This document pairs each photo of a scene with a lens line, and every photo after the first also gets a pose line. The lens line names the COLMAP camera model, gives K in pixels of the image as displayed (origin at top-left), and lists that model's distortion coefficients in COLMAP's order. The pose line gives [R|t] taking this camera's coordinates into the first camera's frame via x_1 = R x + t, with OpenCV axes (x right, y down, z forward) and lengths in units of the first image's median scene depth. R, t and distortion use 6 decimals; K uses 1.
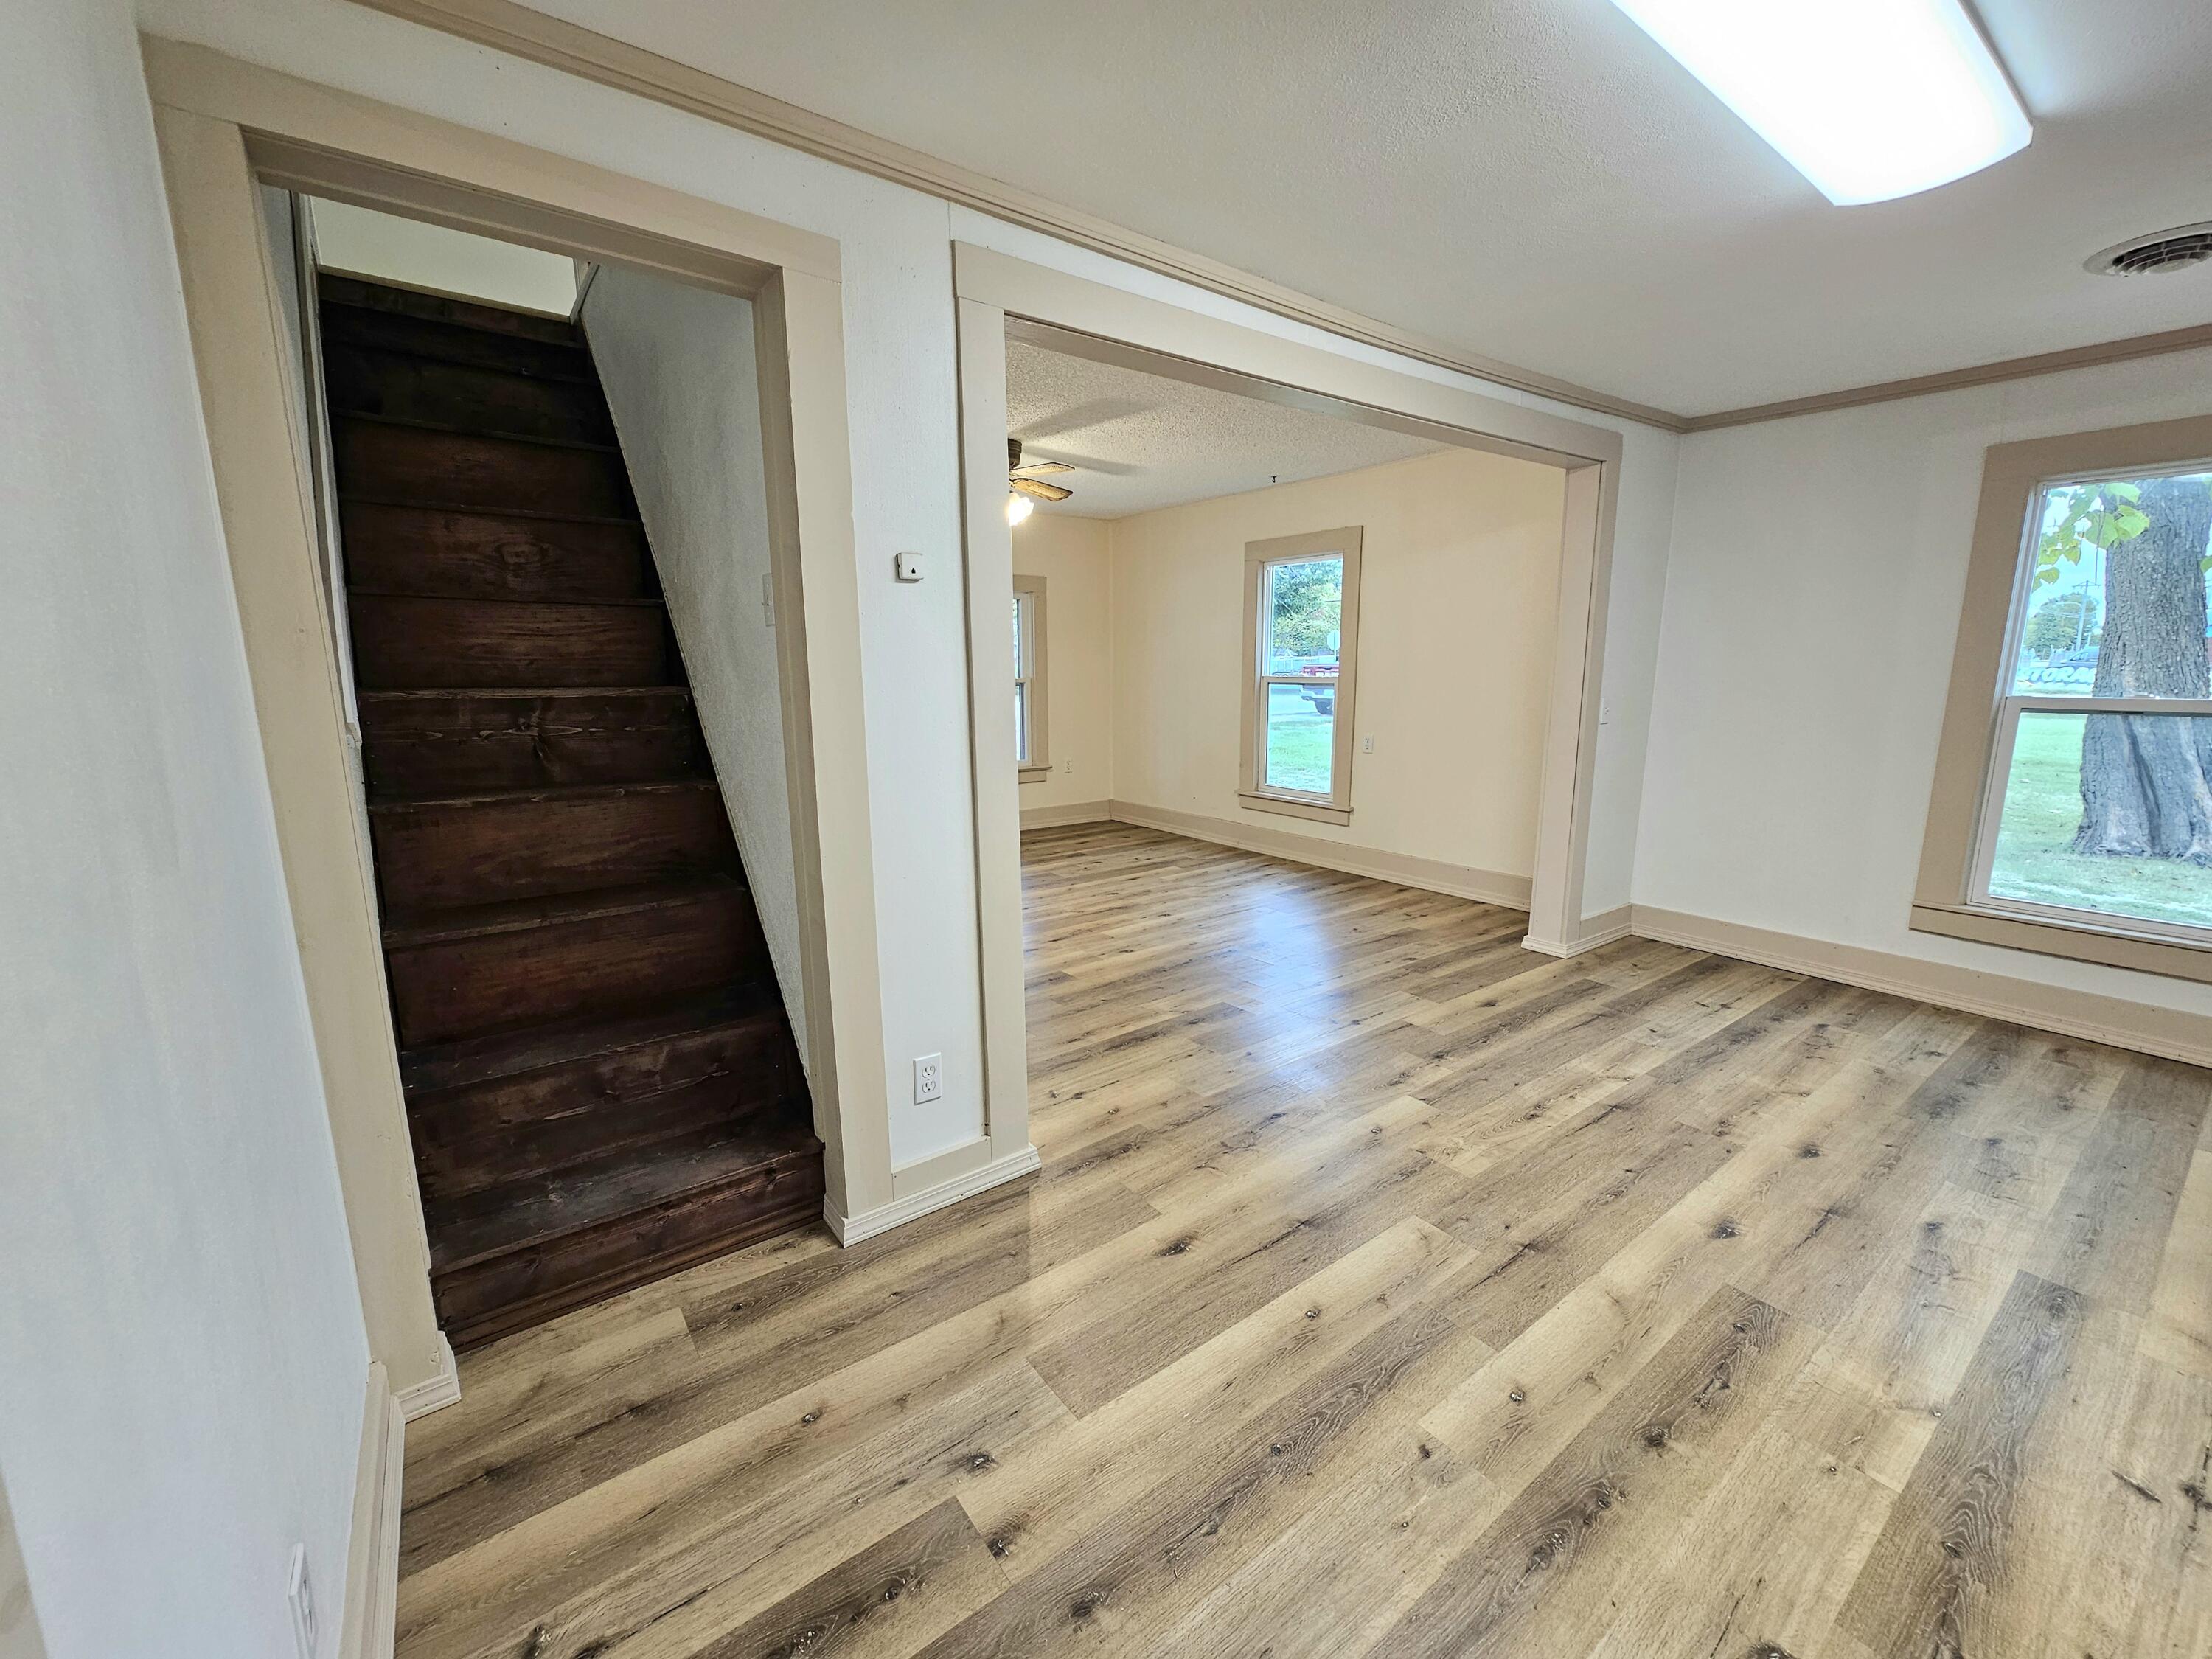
lens RADIAL K [[898.1, 0, 1106.0], [0, 898.1, 829.5], [0, 0, 1]] dist [-0.027155, -0.000013]
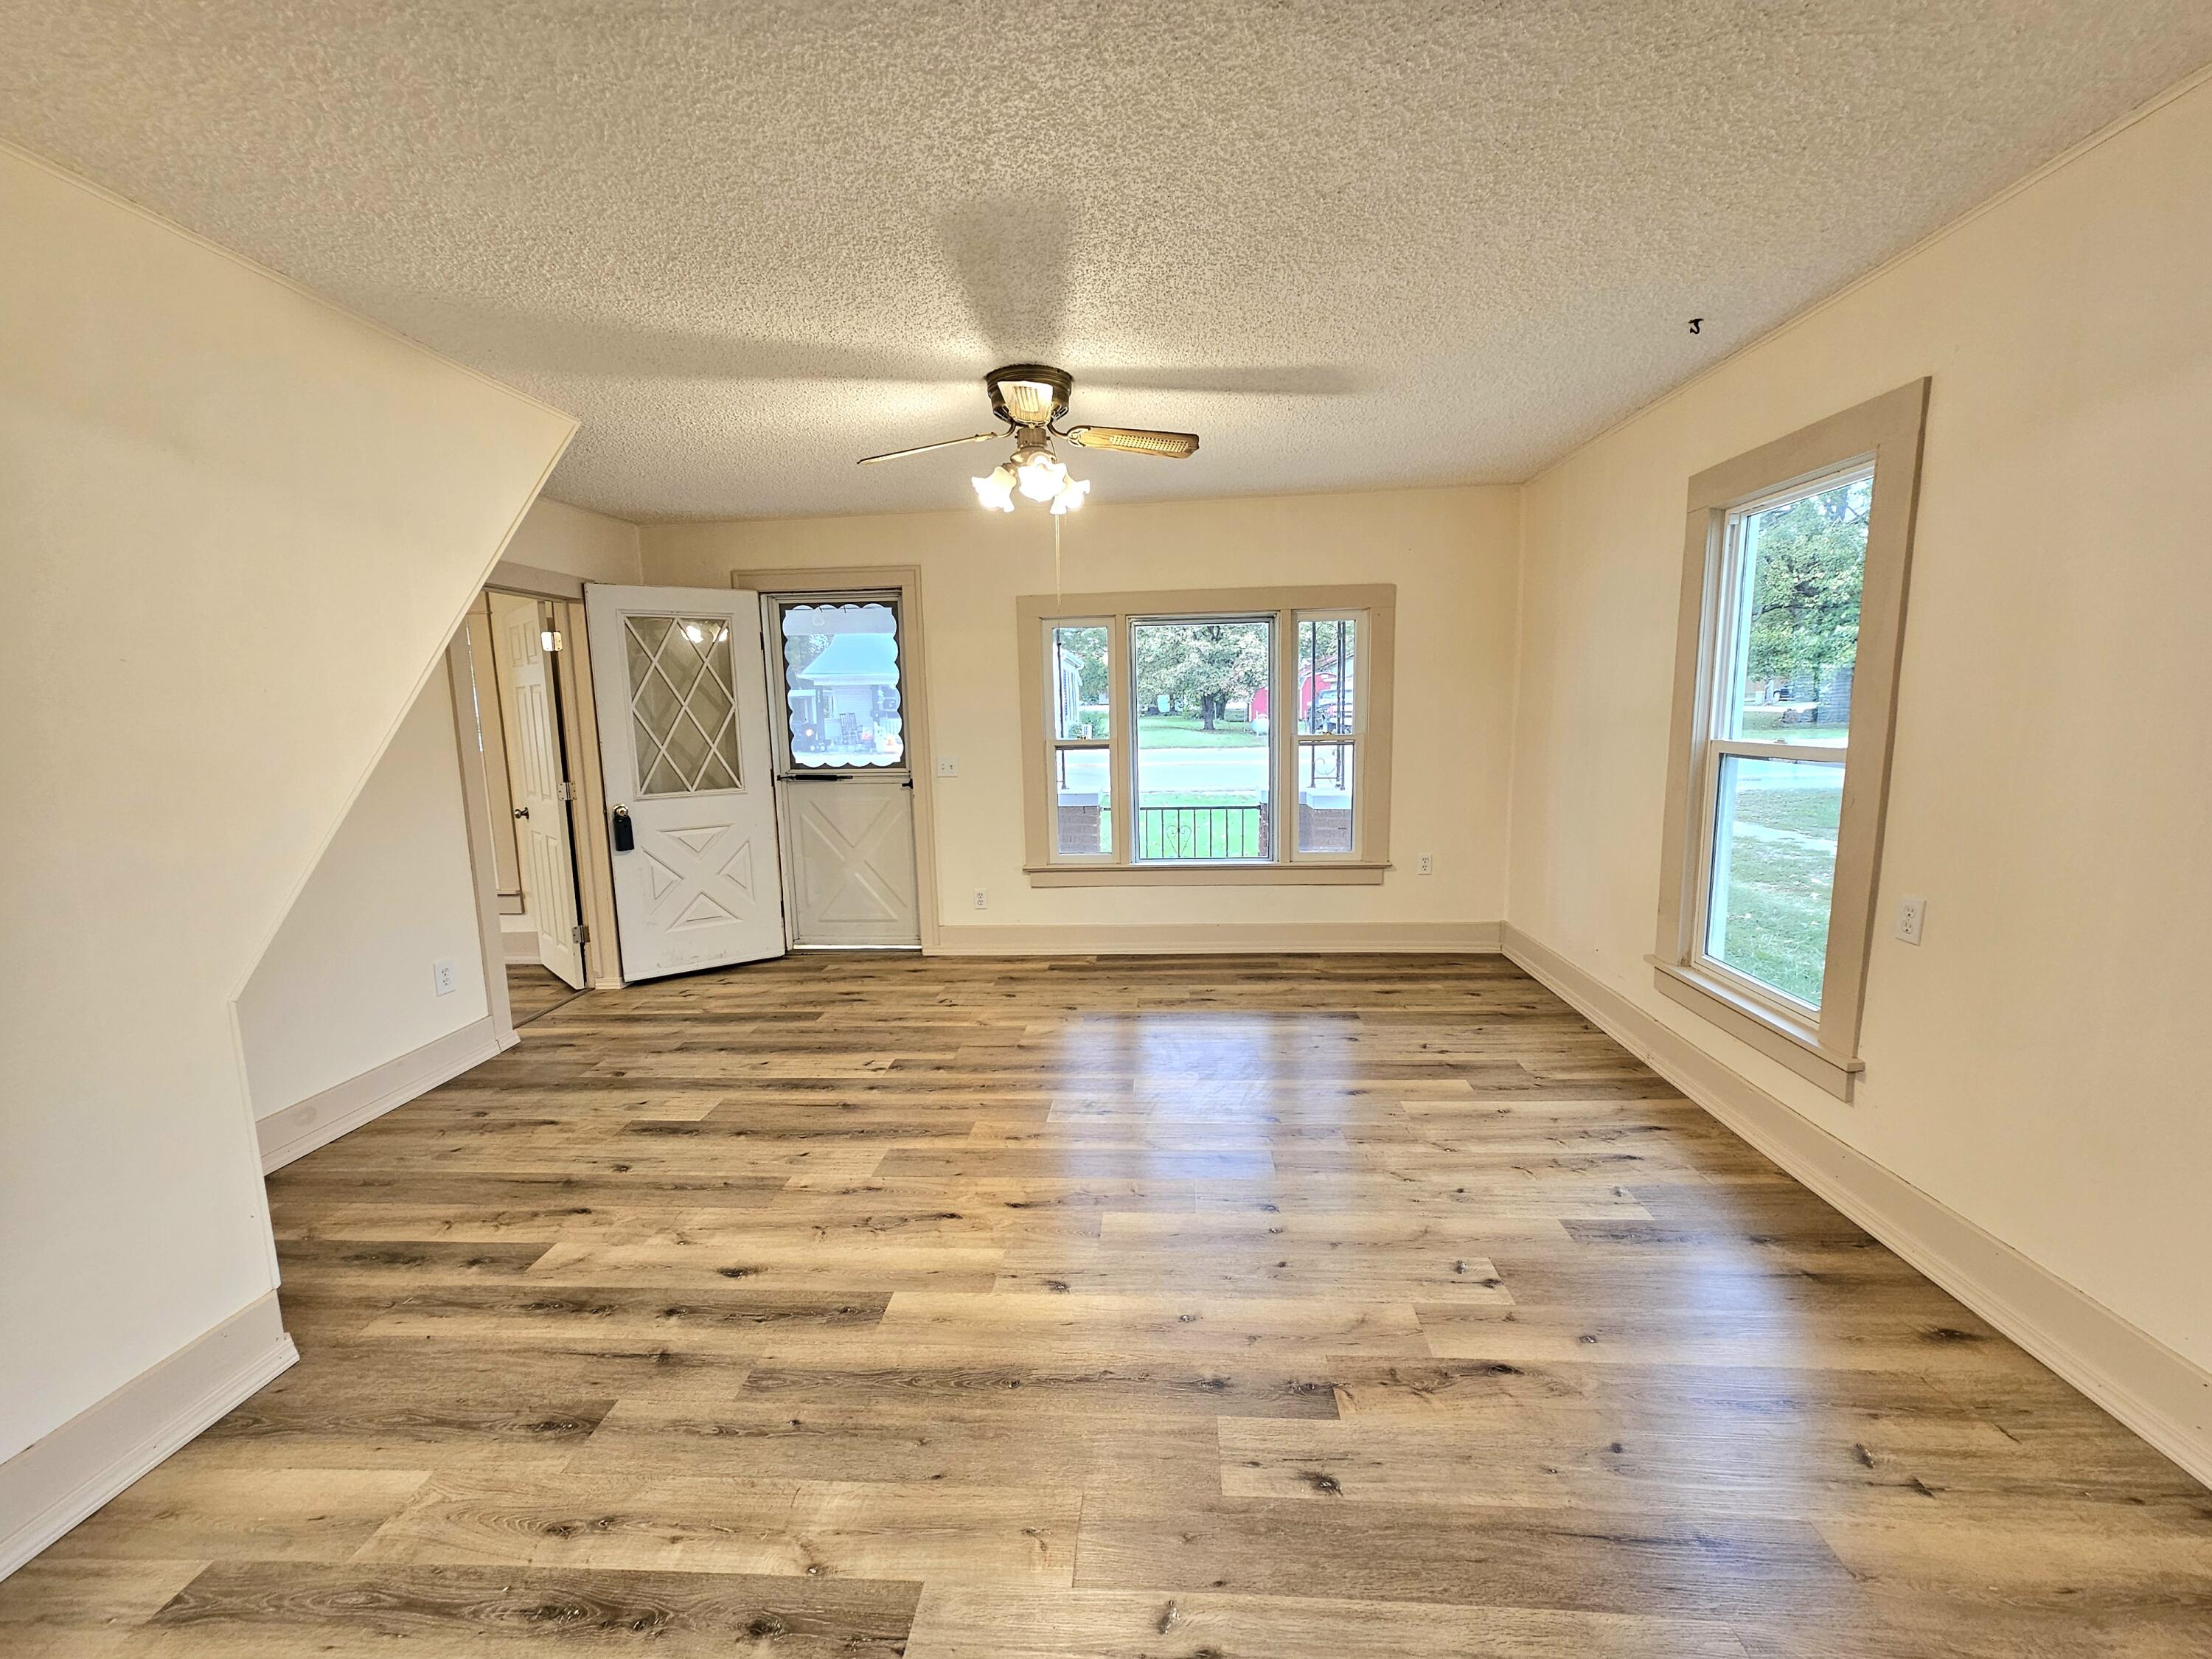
lens RADIAL K [[903.4, 0, 1116.2], [0, 903.4, 825.3], [0, 0, 1]] dist [0.004410, 0.000222]
pose [[0.763059, 0.075411, -0.641915, 0.404209], [-0.099917, 0.994994, -0.001883, -0.146471], [0.638560, 0.065575, 0.766774, 0.664621]]
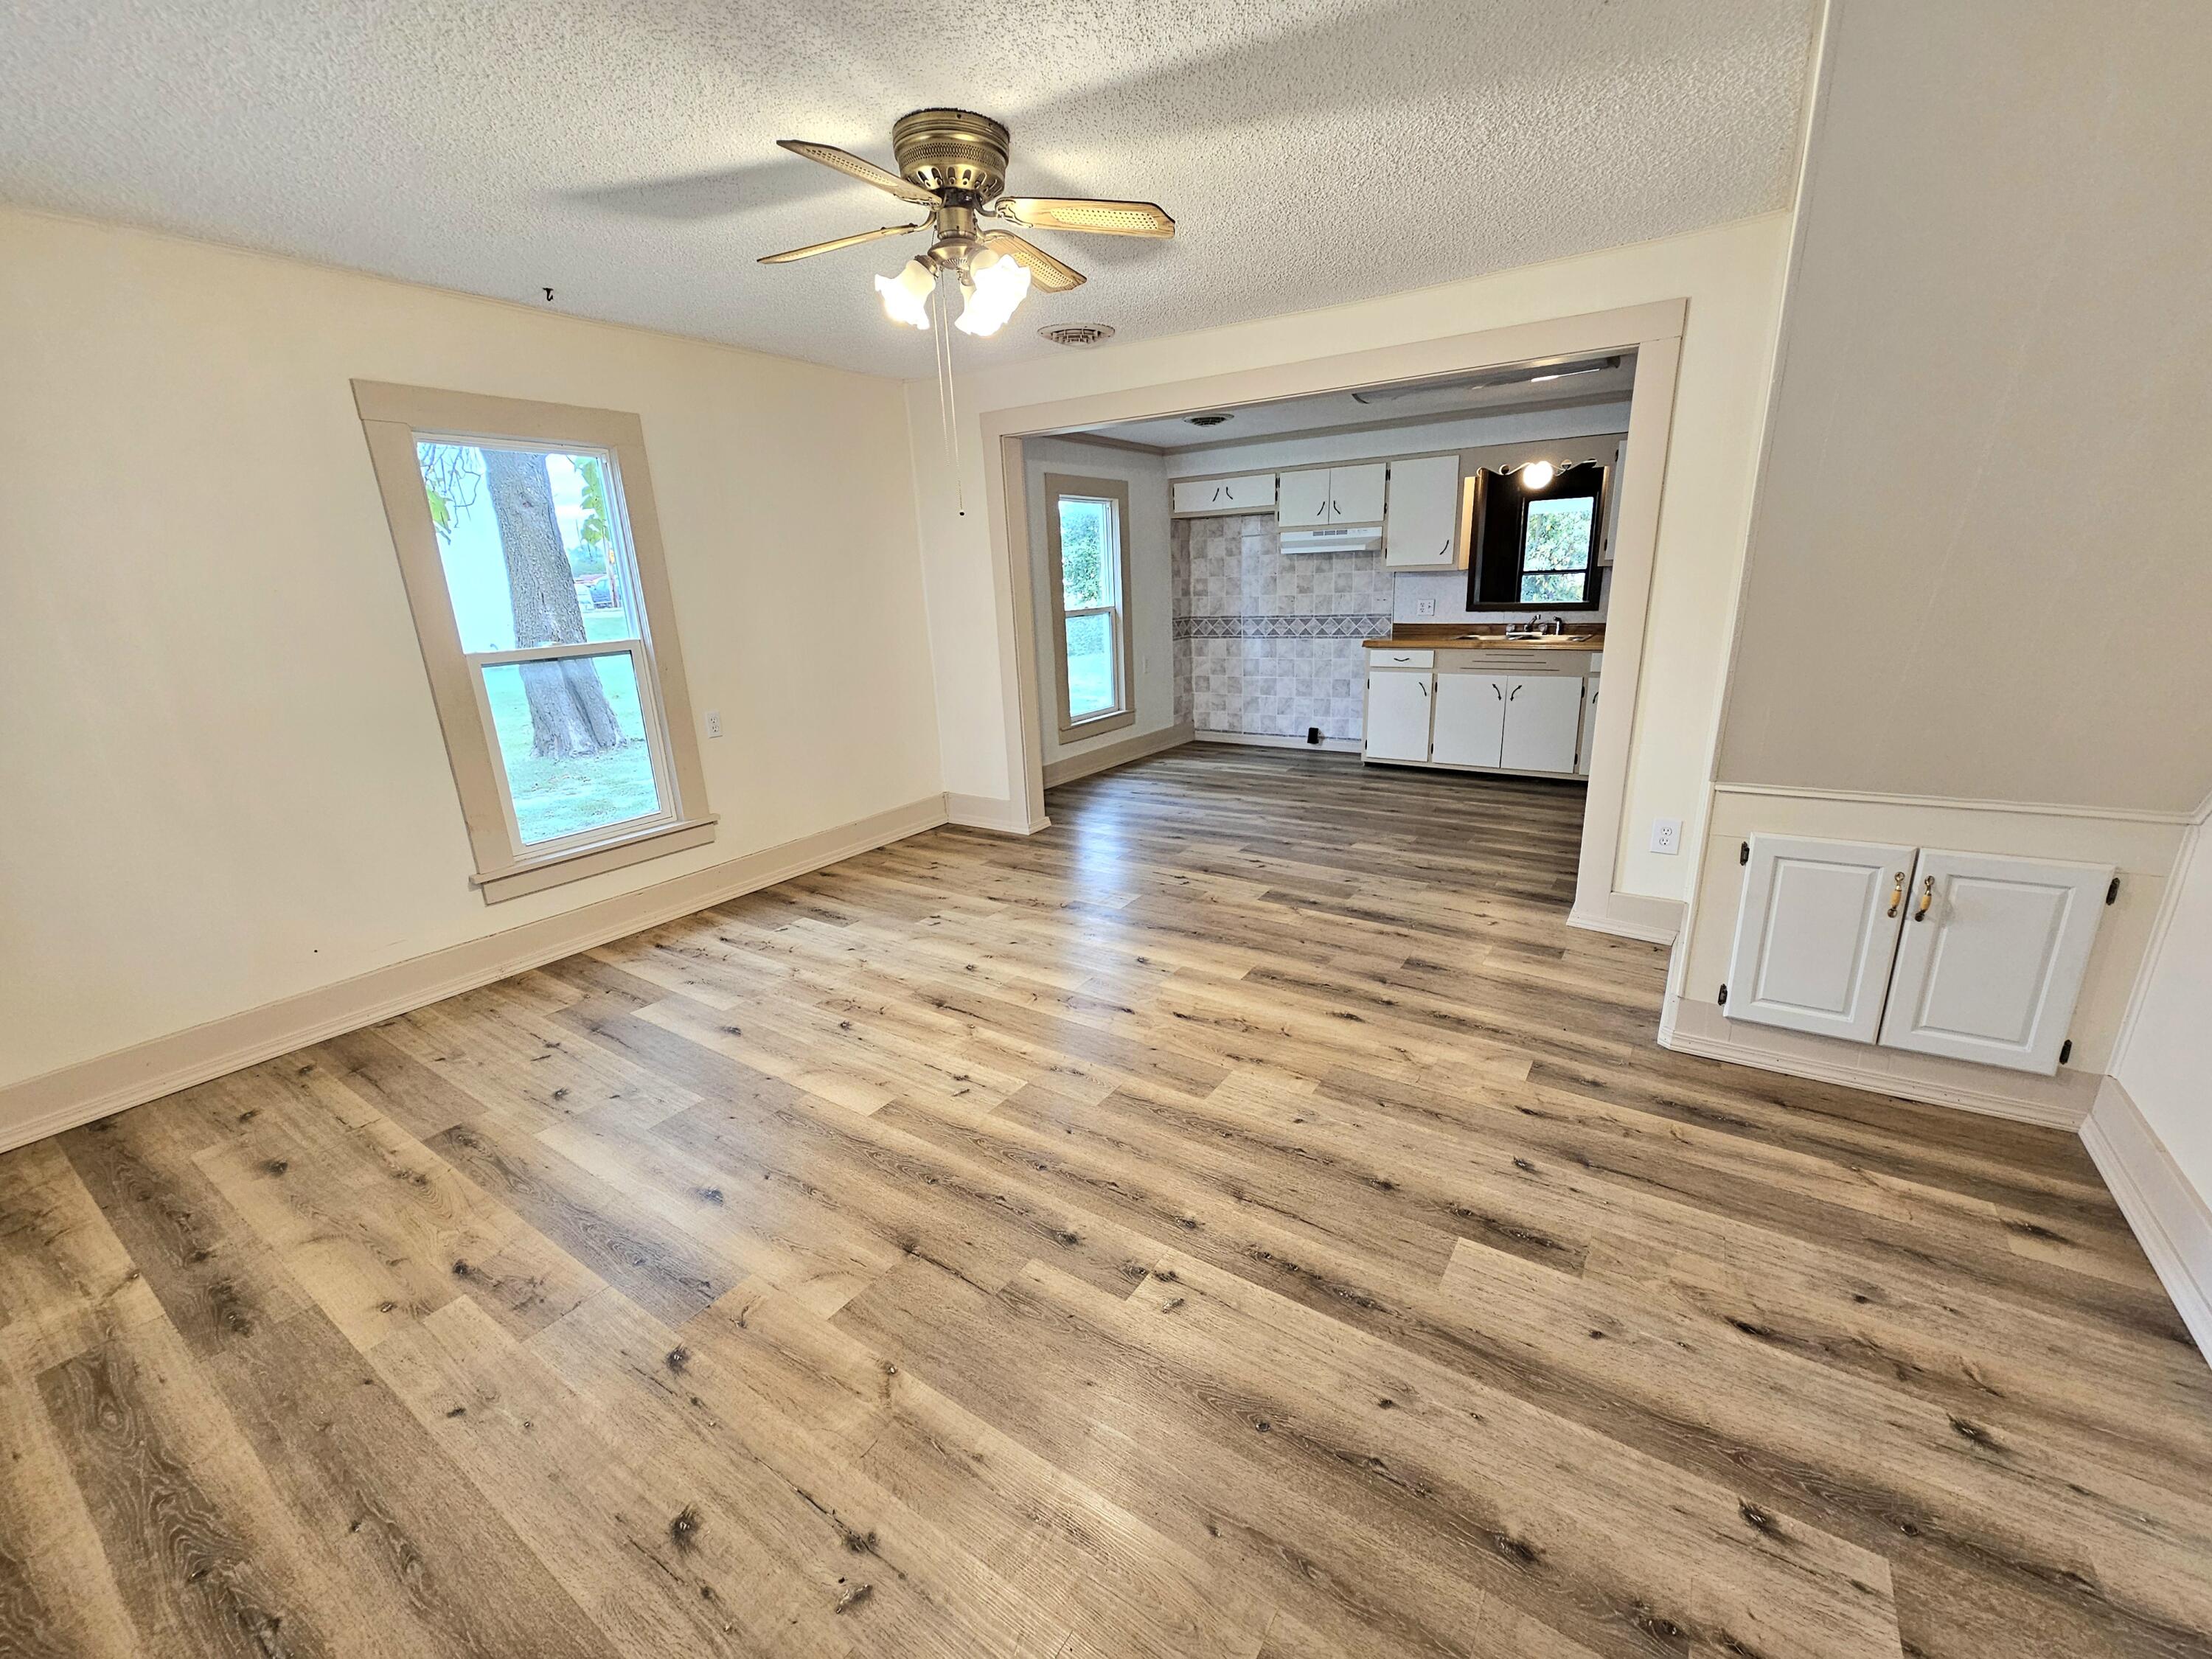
lens RADIAL K [[903.4, 0, 1116.2], [0, 903.4, 825.3], [0, 0, 1]] dist [0.004410, 0.000222]
pose [[-0.339282, -0.235537, 0.910719, -0.757759], [0.211303, 0.924322, 0.317775, -0.268910], [-0.916645, 0.300253, -0.263836, 1.326021]]
